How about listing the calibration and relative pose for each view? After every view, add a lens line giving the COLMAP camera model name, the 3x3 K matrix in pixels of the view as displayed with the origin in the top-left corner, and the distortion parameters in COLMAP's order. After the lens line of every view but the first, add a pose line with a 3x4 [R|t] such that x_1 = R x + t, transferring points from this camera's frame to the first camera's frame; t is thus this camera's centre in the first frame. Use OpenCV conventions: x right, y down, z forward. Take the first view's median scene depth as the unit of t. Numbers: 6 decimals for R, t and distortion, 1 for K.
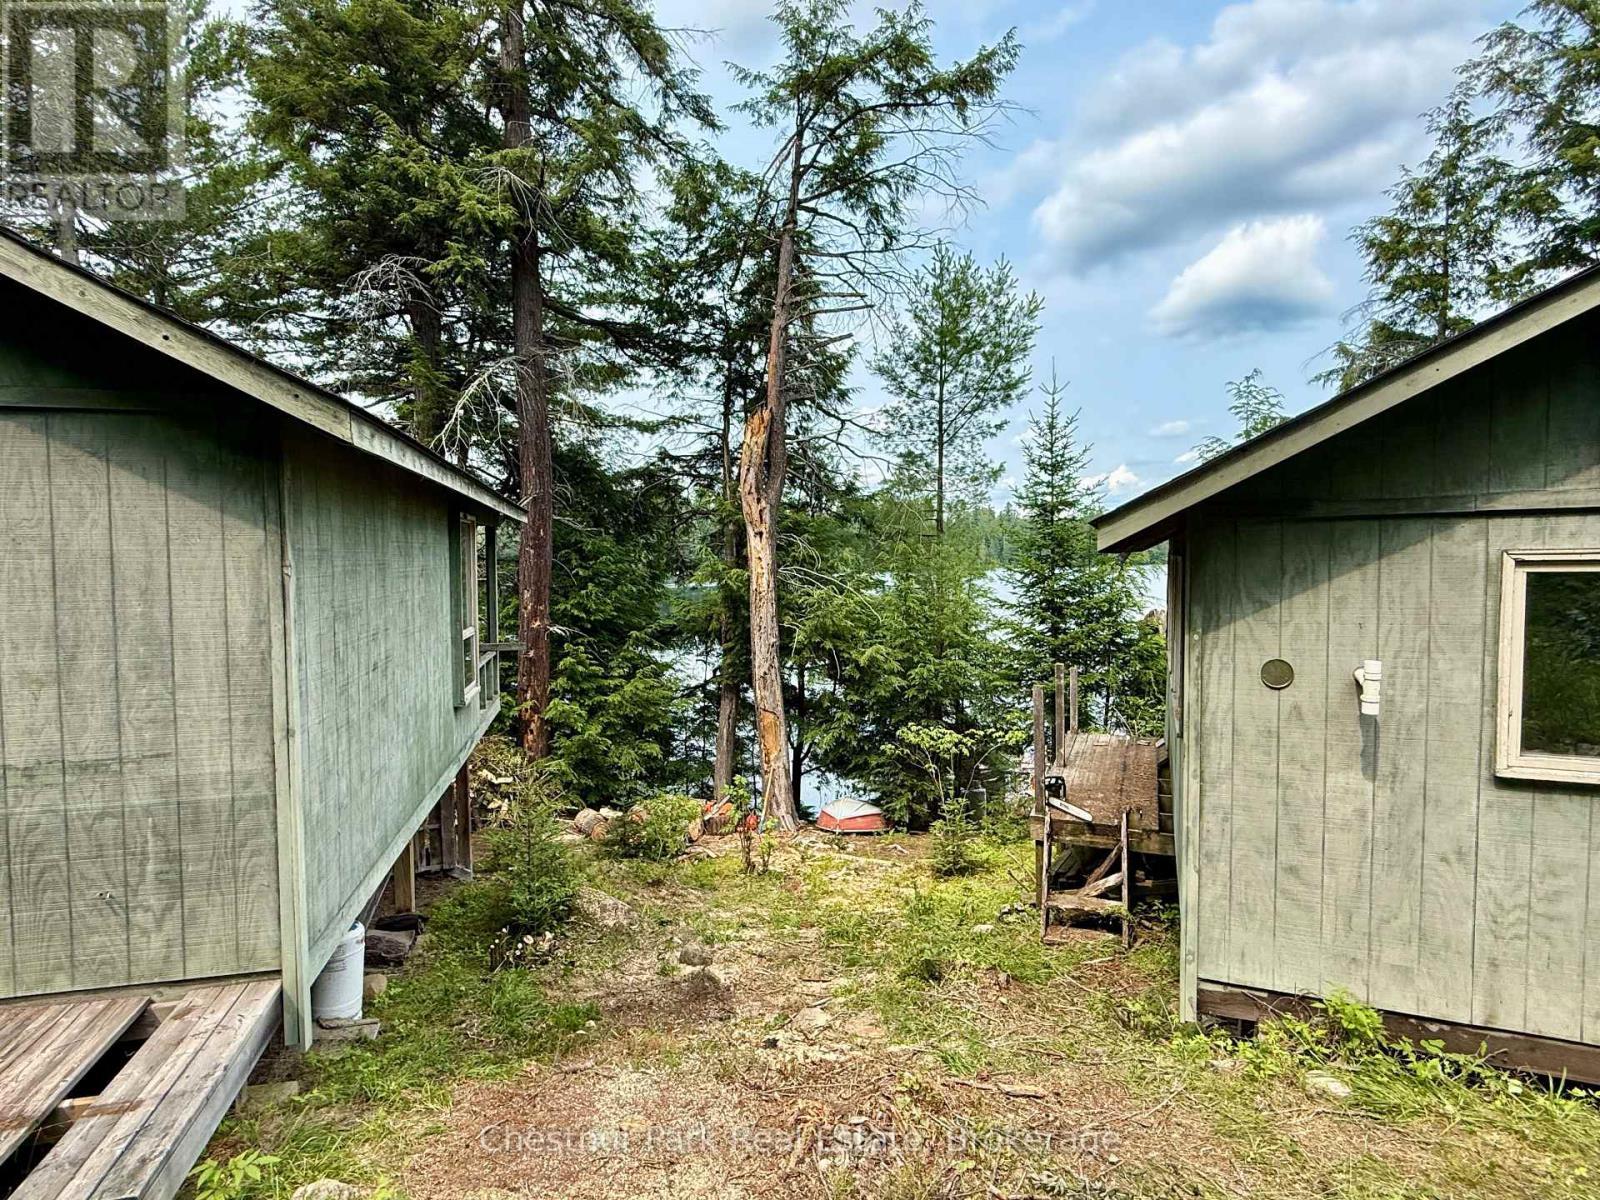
lens RADIAL K [[812.8, 0, 800.0], [0, 812.8, 600.0], [0, 0, 1]] dist [0.002570, -0.000088]
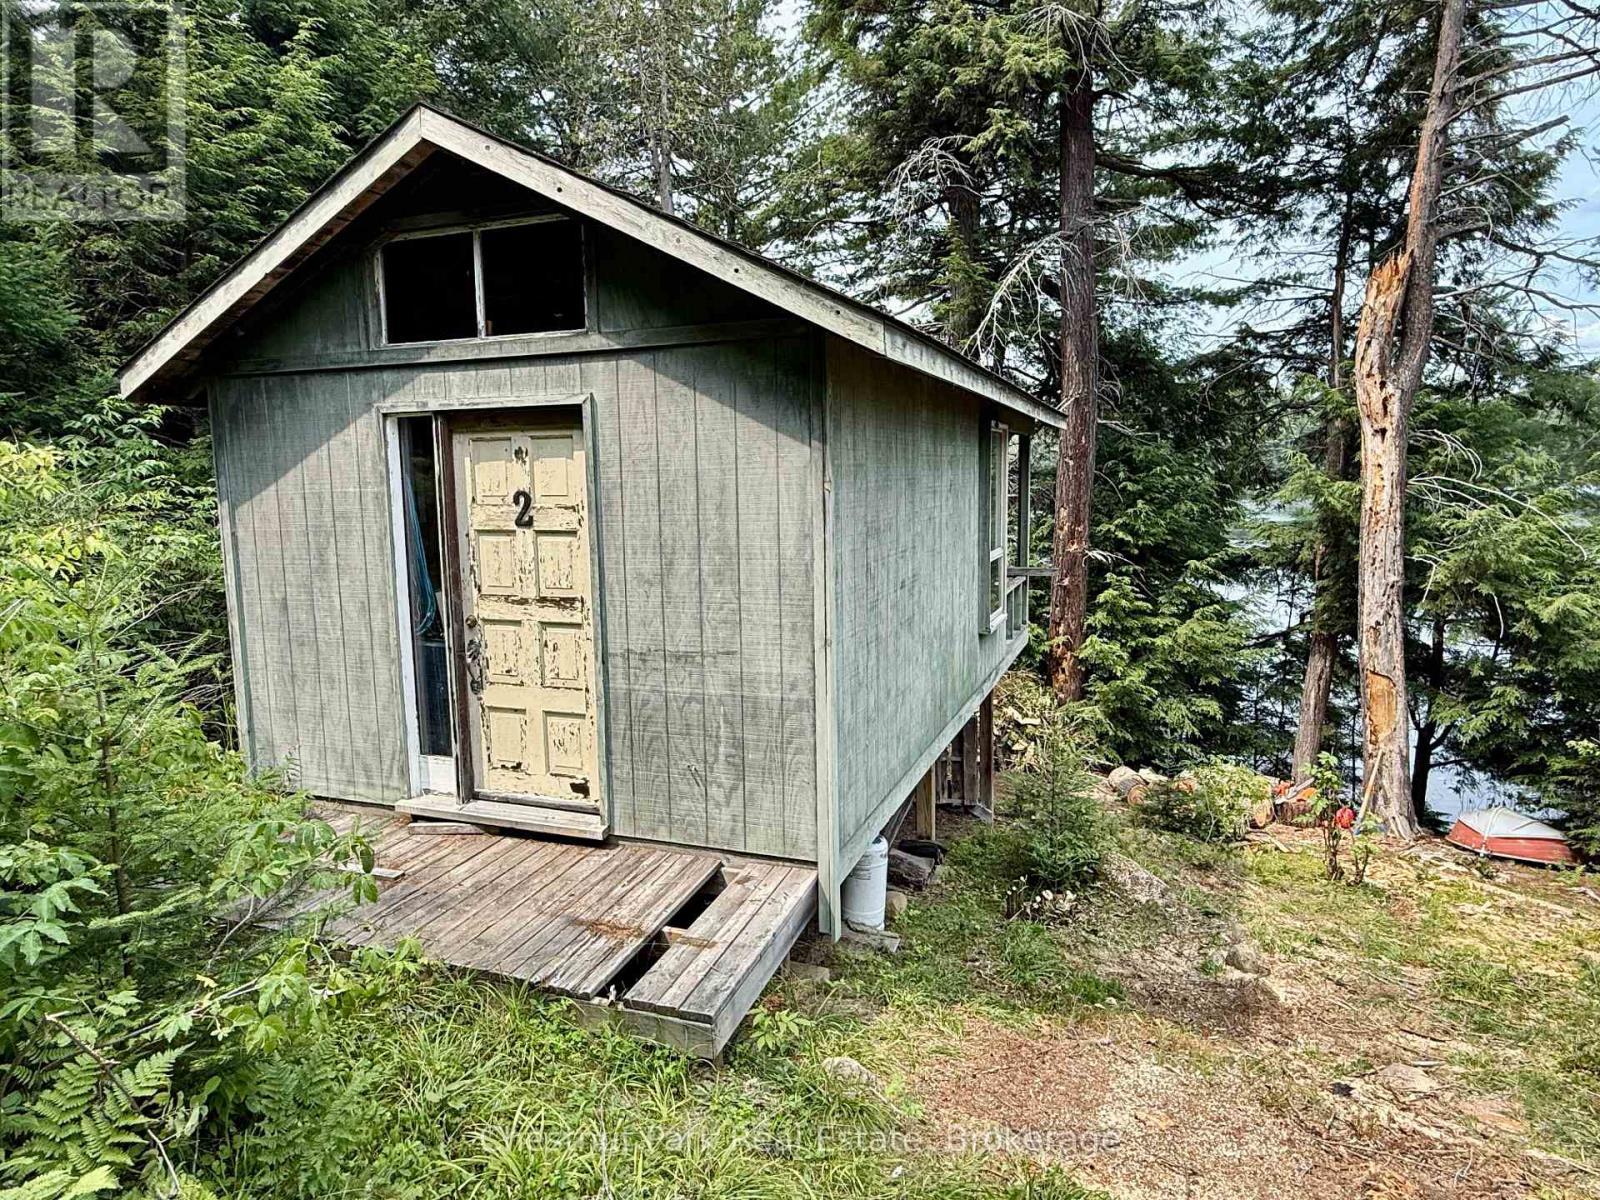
lens RADIAL K [[1062.9, 0, 800.0], [0, 1062.9, 600.0], [0, 0, 1]] dist [0.000680, 0.000476]
pose [[0.827551, 0.050373, -0.559126, 0.067228], [-0.012416, 0.997365, 0.071480, 0.008045], [0.561254, -0.052211, 0.825995, -0.092556]]
